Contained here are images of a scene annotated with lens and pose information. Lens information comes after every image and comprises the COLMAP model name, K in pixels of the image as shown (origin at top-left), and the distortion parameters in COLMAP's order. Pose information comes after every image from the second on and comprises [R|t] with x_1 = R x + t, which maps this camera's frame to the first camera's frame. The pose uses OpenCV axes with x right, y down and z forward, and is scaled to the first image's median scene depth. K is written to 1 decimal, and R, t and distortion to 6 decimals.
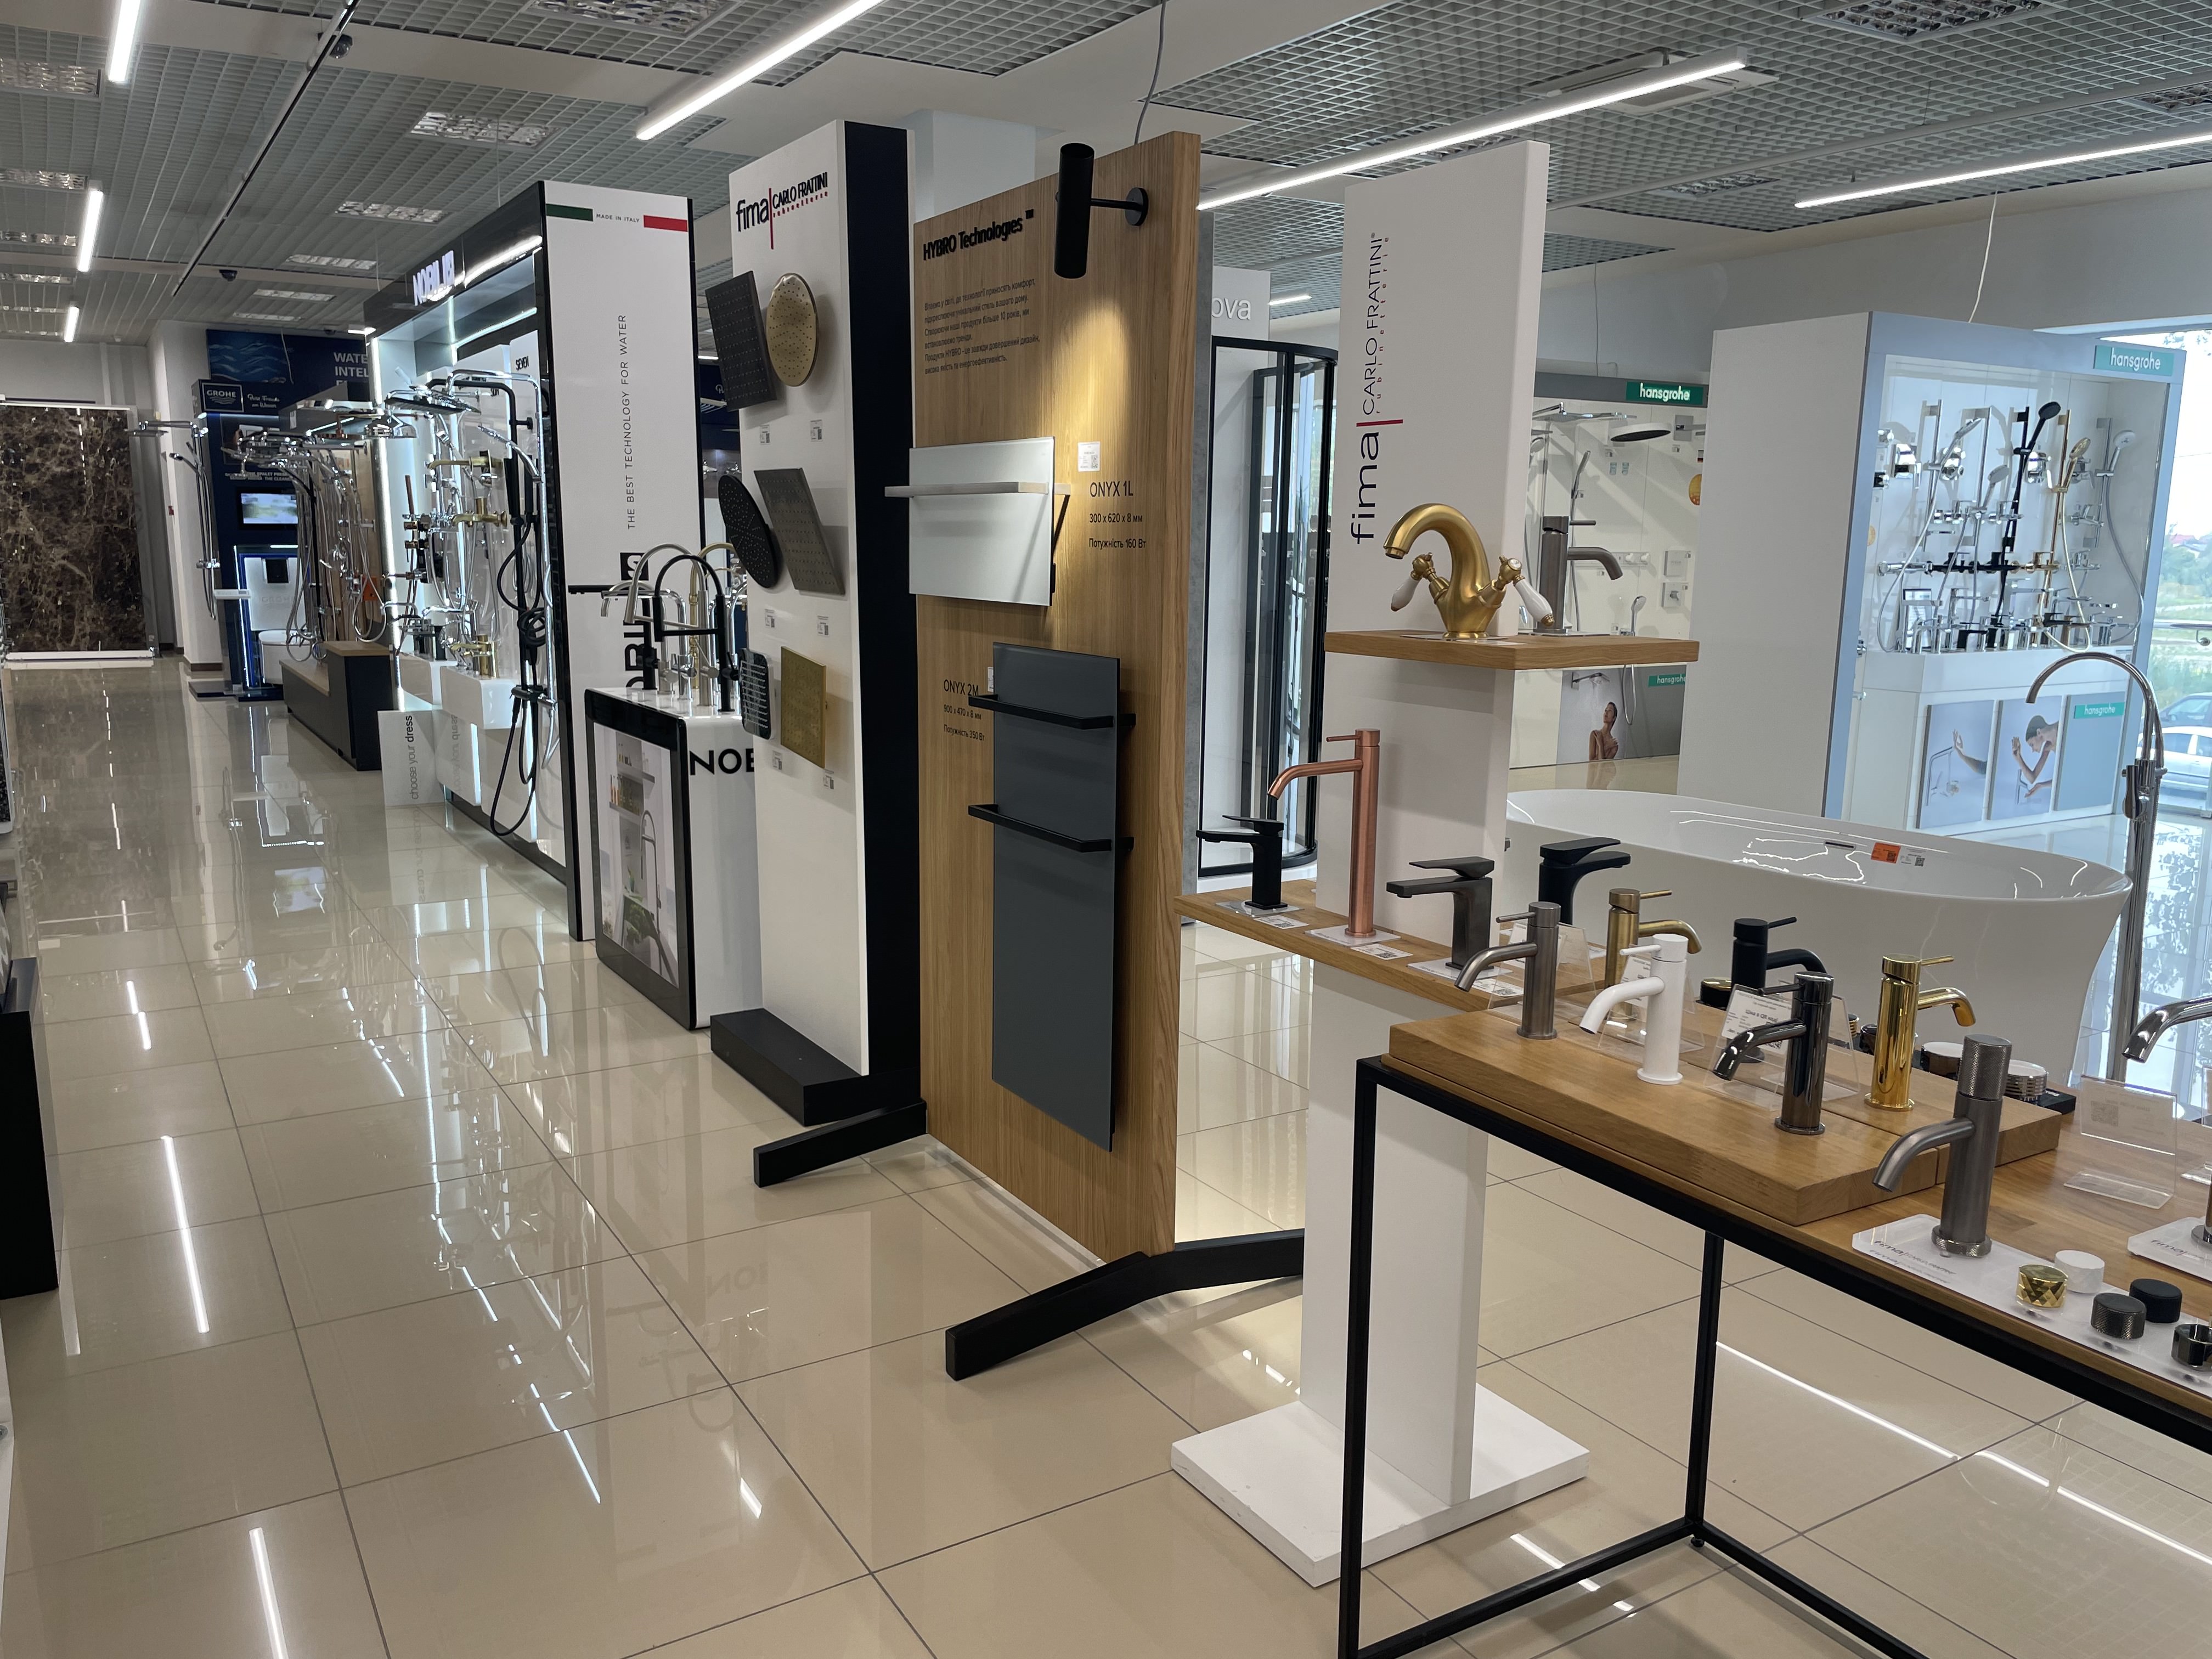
lens RADIAL K [[1679.0, 0, 1103.8], [0, 1679.0, 826.3], [0, 0, 1]] dist [0.003139, -0.000403]
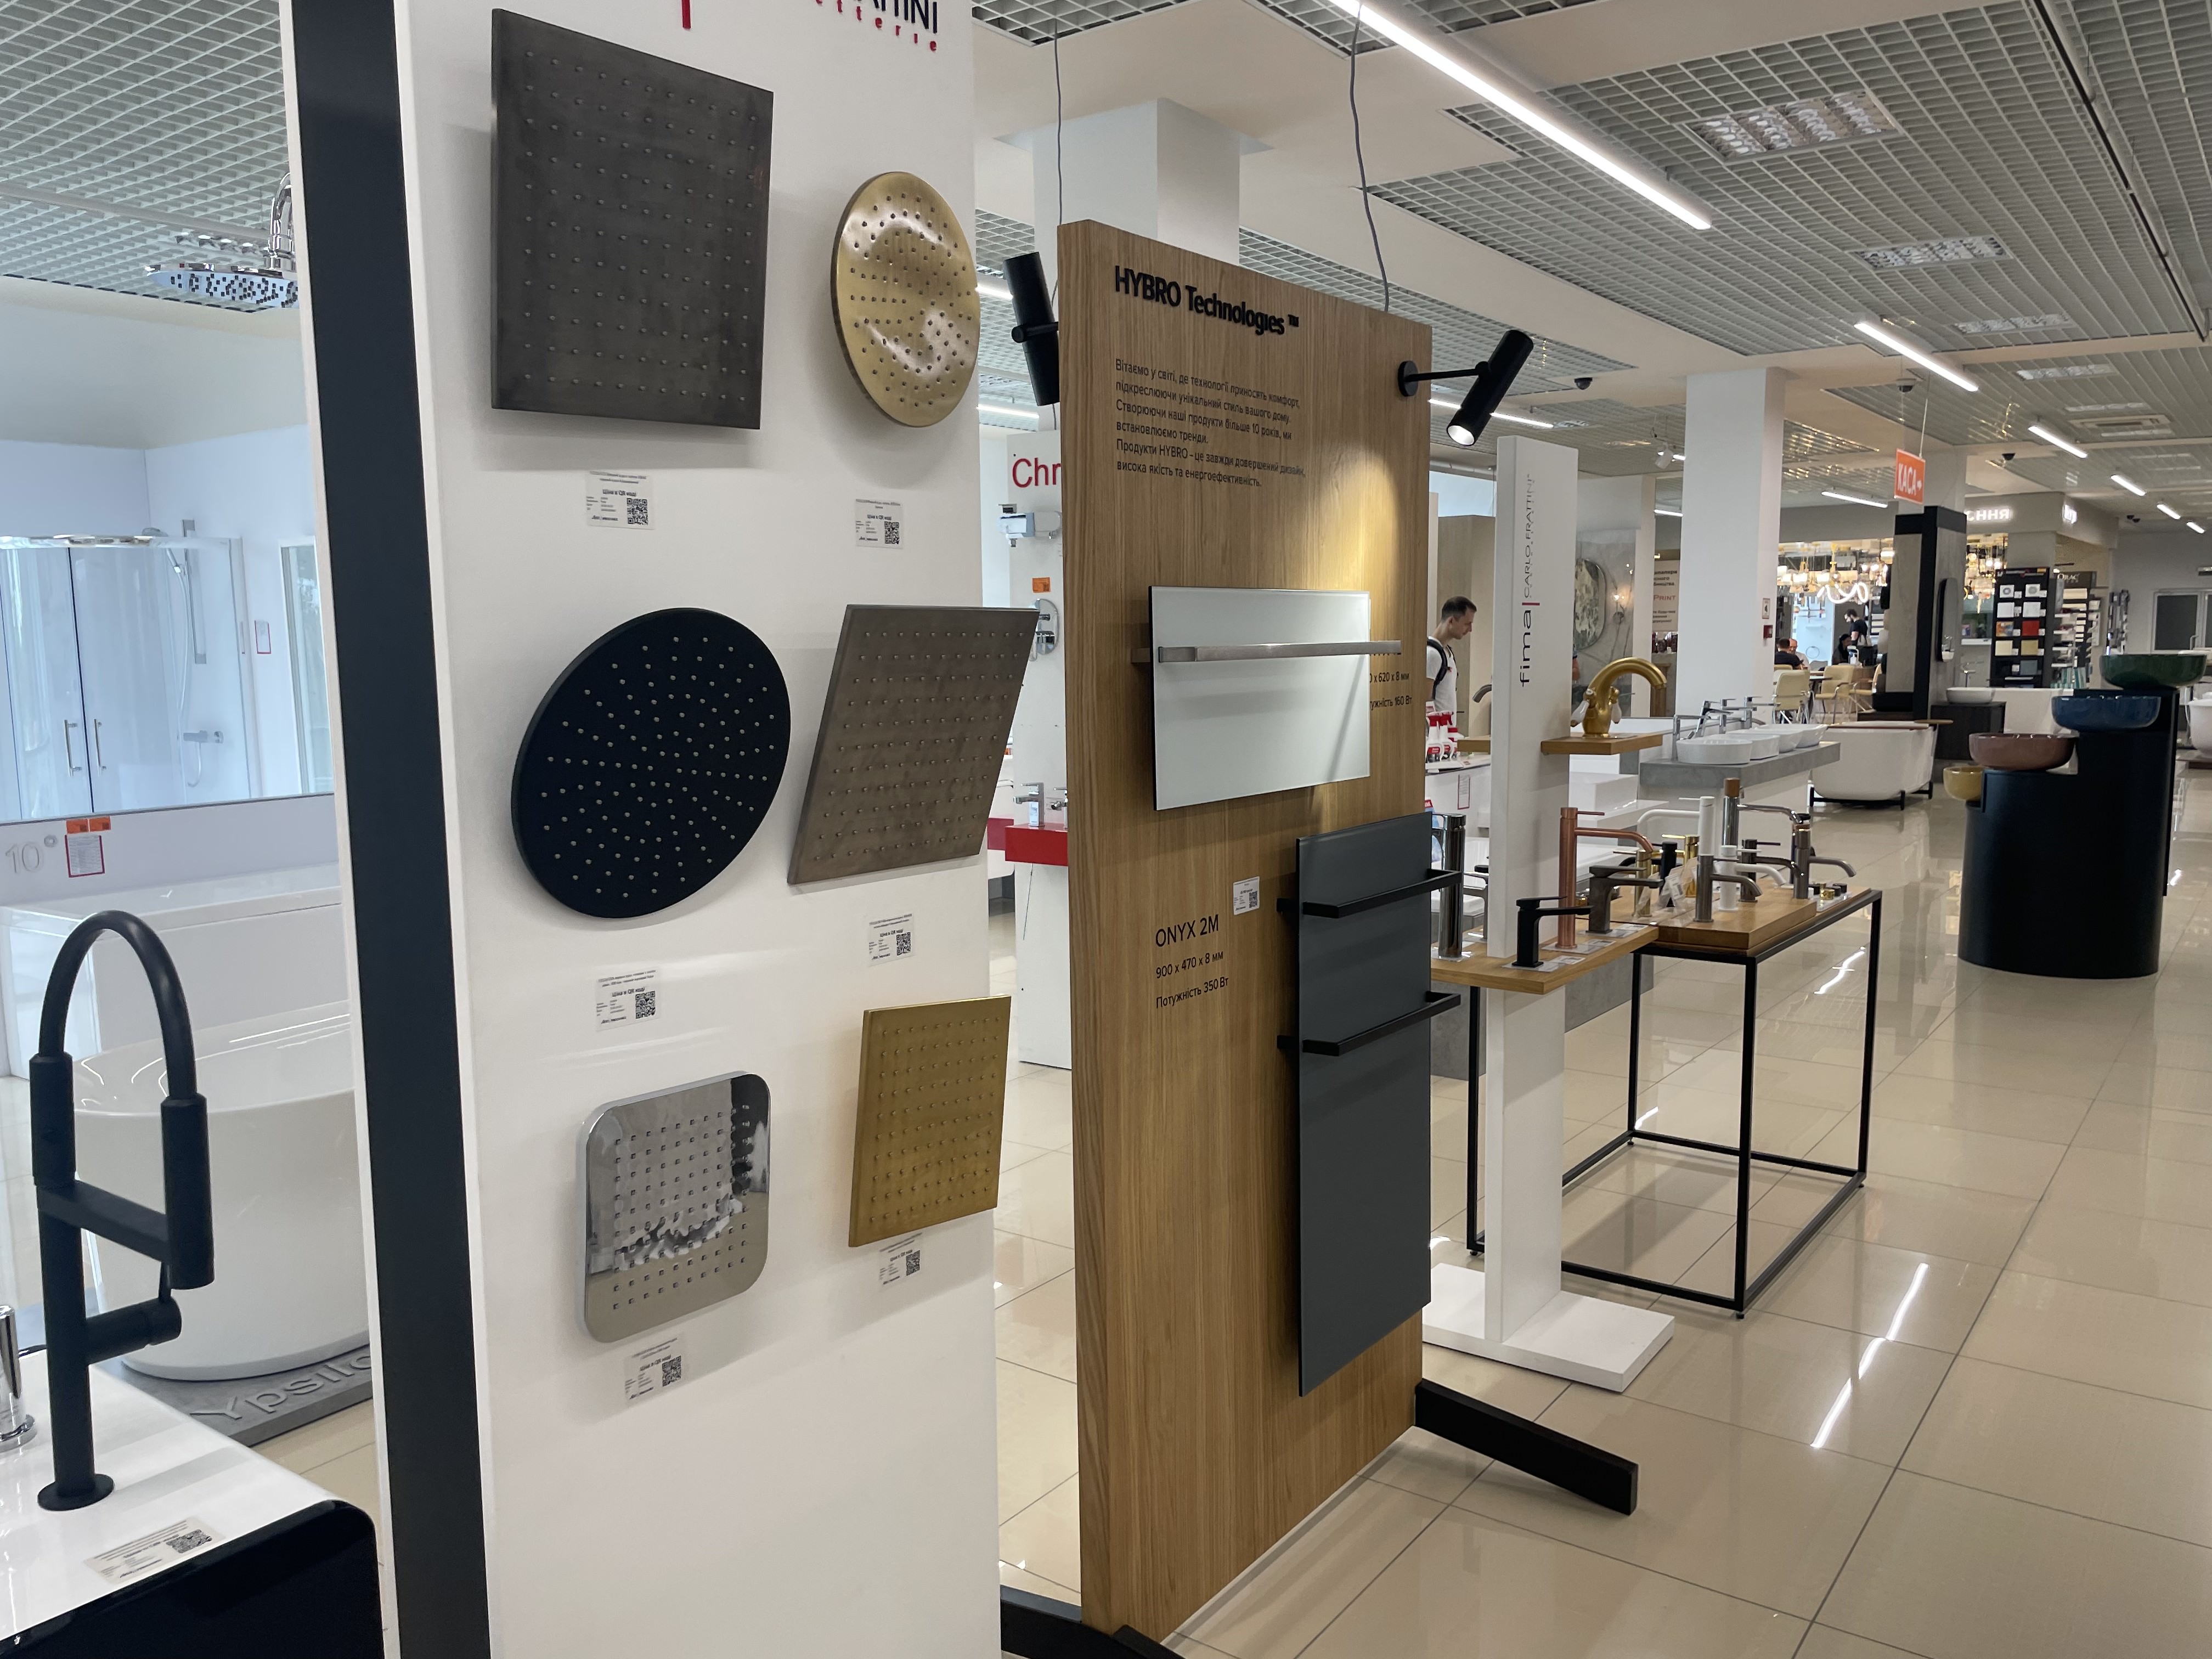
lens RADIAL K [[1679.0, 0, 1103.8], [0, 1679.0, 841.1], [0, 0, 1]] dist [0.003139, -0.000403]
pose [[-0.390226, -0.117072, 0.913246, -0.774367], [0.170890, 0.965439, 0.196783, -0.288925], [-0.904721, 0.232855, -0.356733, 1.404897]]
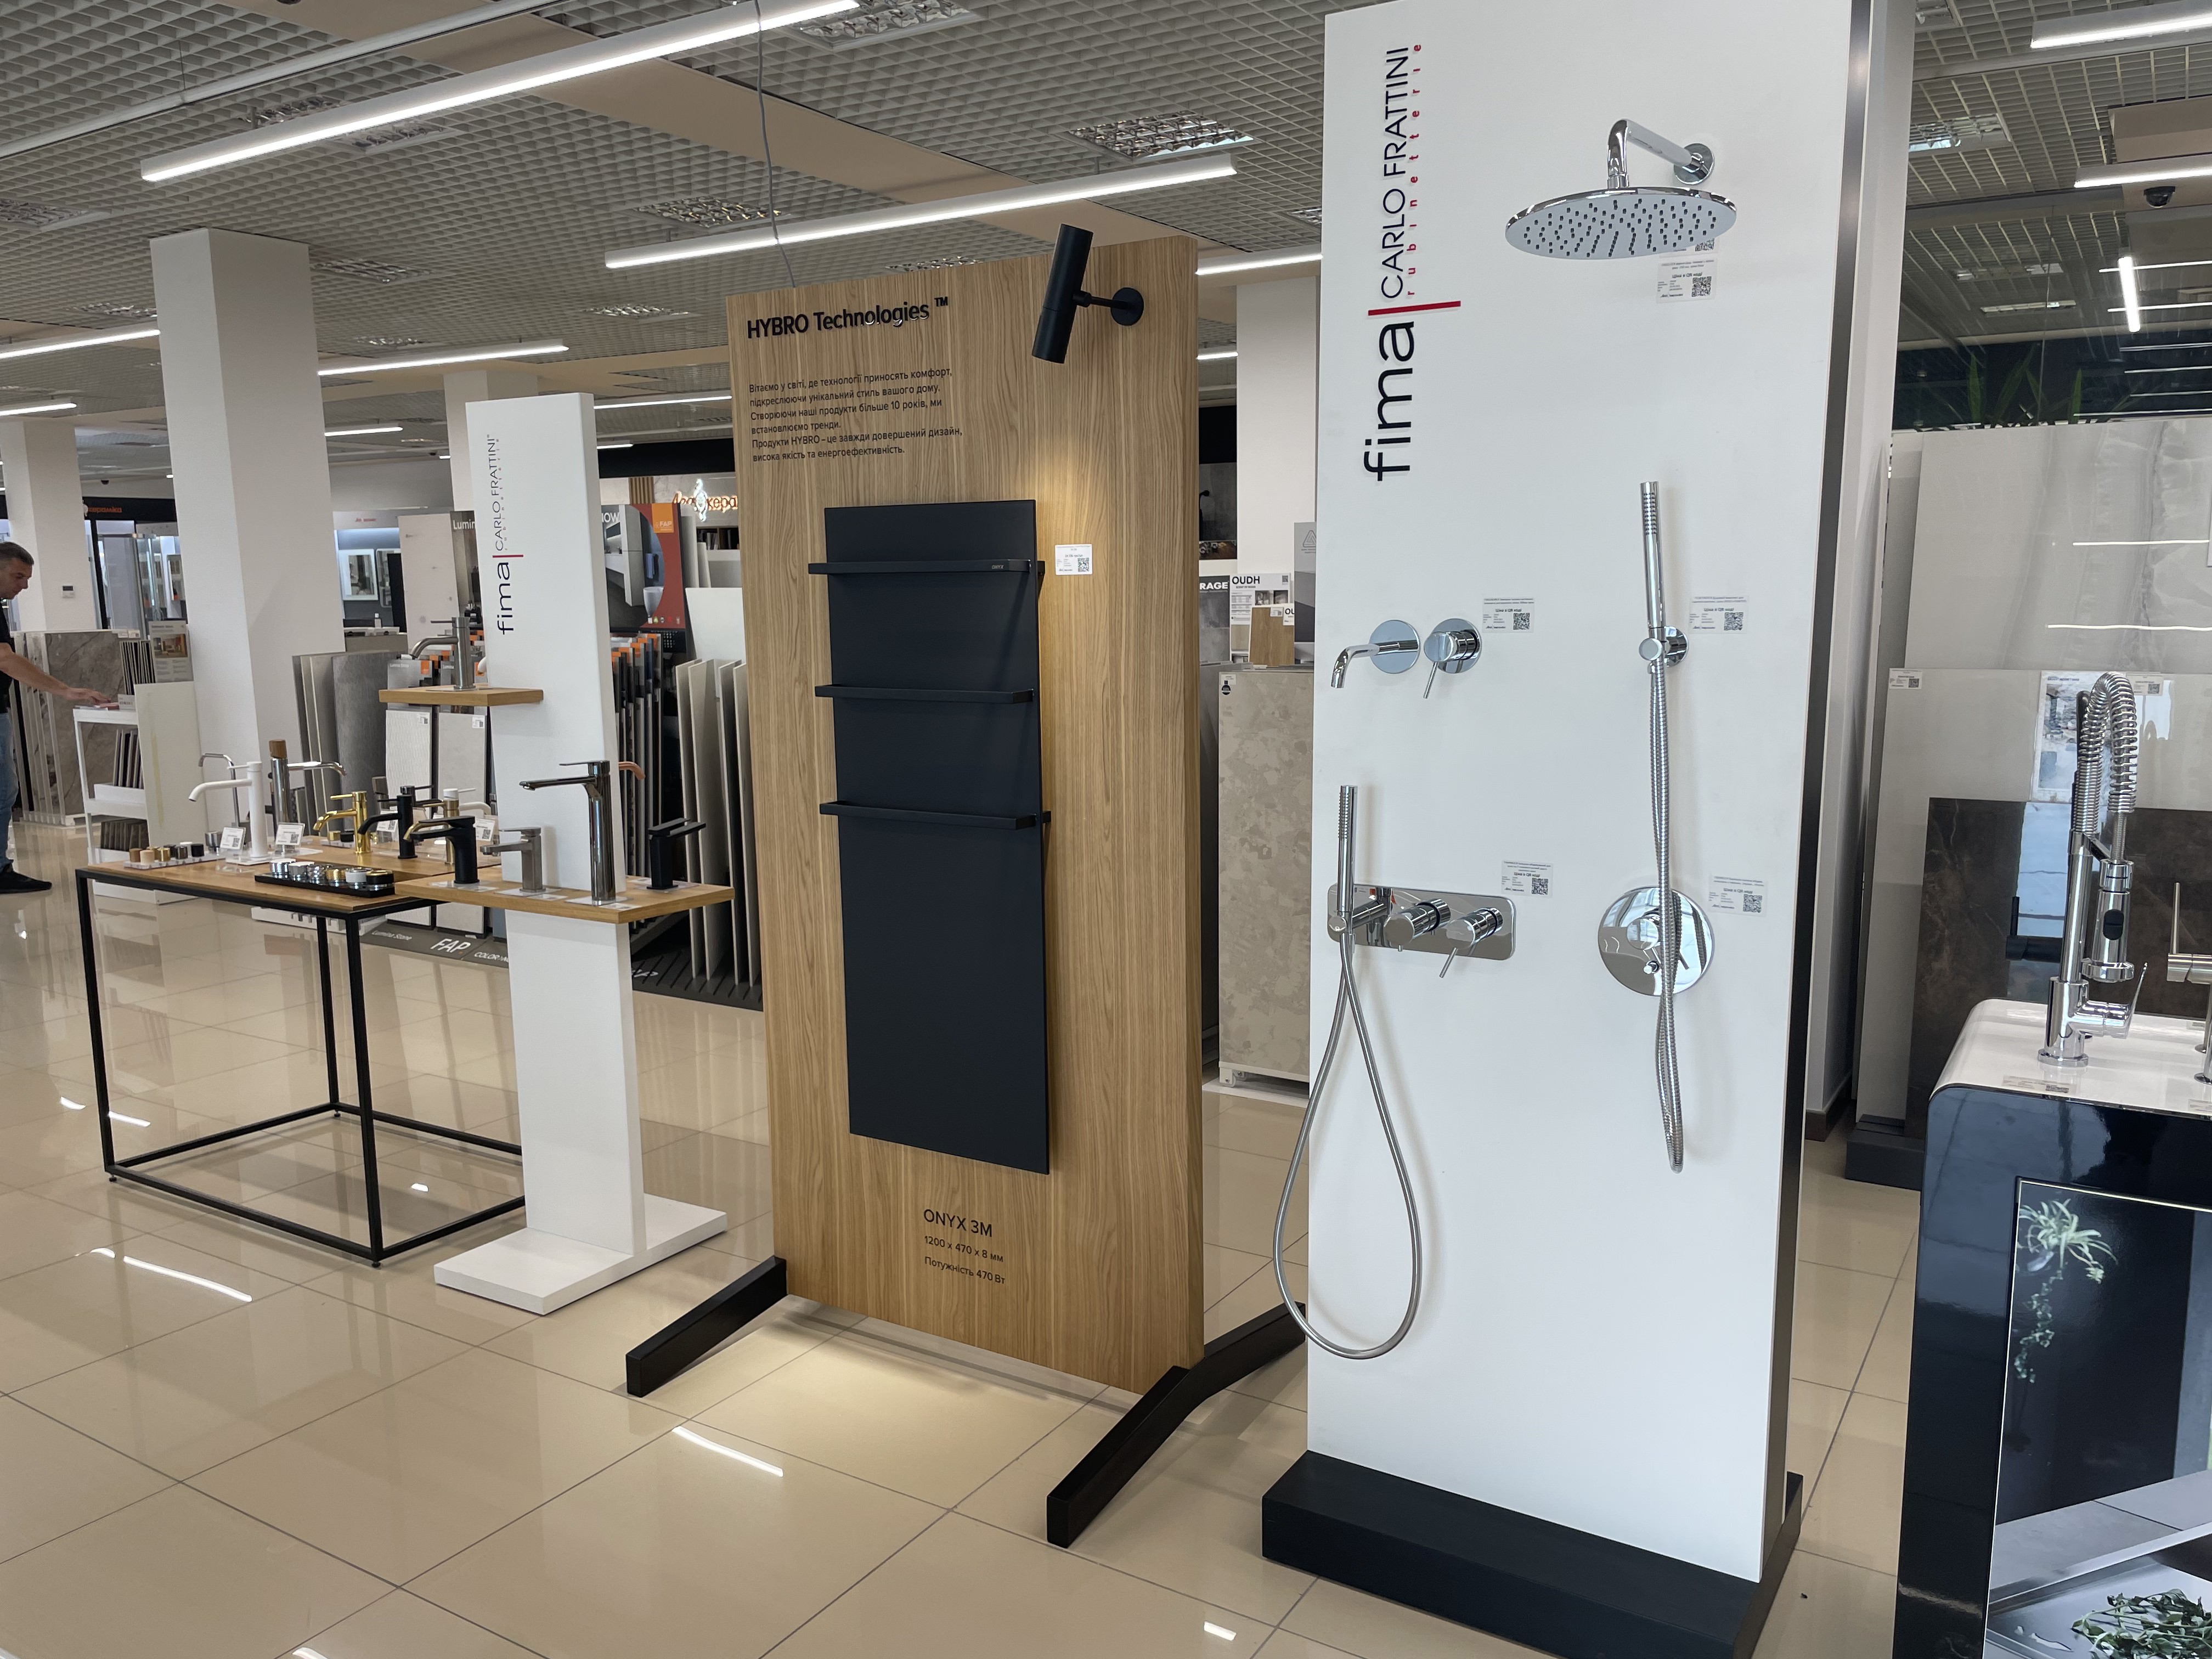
lens RADIAL K [[1679.0, 0, 1107.6], [0, 1679.0, 835.3], [0, 0, 1]] dist [0.003139, -0.000403]
pose [[0.888847, -0.074818, 0.452054, -0.402966], [0.091578, 0.995681, -0.015274, -0.039817], [-0.448959, 0.054975, 0.891860, 0.124164]]
